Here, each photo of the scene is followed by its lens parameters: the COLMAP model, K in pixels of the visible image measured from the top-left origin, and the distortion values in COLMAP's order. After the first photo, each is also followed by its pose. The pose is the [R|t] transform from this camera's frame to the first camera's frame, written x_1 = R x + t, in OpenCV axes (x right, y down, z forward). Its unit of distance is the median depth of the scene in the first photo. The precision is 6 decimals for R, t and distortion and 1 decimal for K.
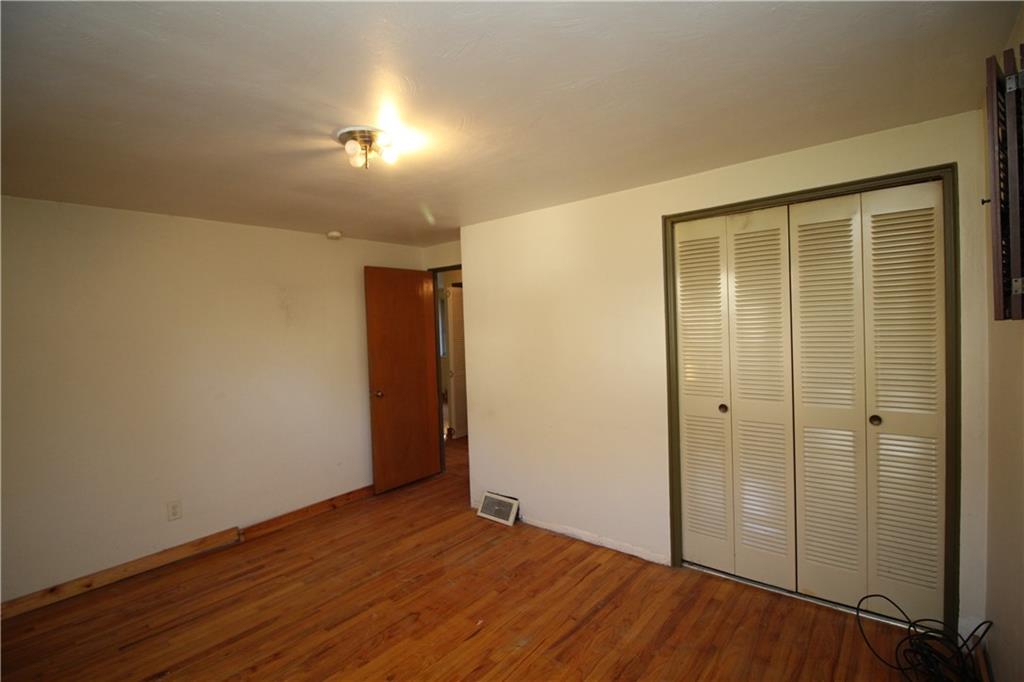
lens RADIAL K [[474.0, 0, 510.1], [0, 474.0, 339.3], [0, 0, 1]] dist [-0.010545, -0.004402]
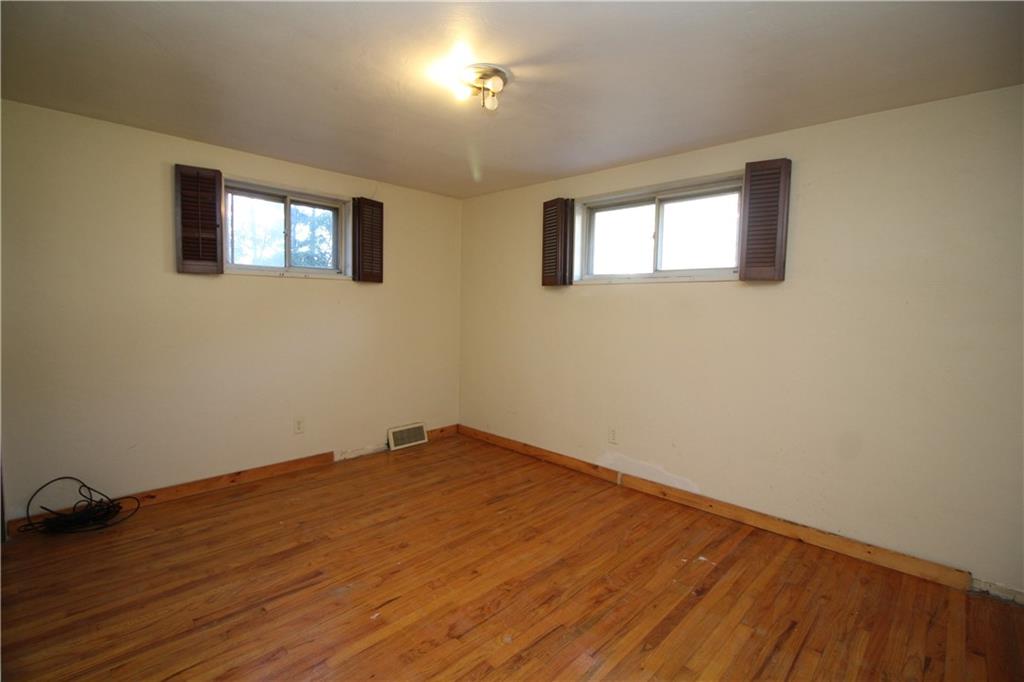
lens RADIAL K [[474.0, 0, 511.9], [0, 474.0, 337.4], [0, 0, 1]] dist [-0.010545, -0.004402]
pose [[-0.997922, 0.004985, 0.064248, -0.364819], [0.010496, 0.996263, 0.085734, 0.055002], [-0.063580, 0.086230, -0.994244, 1.800747]]
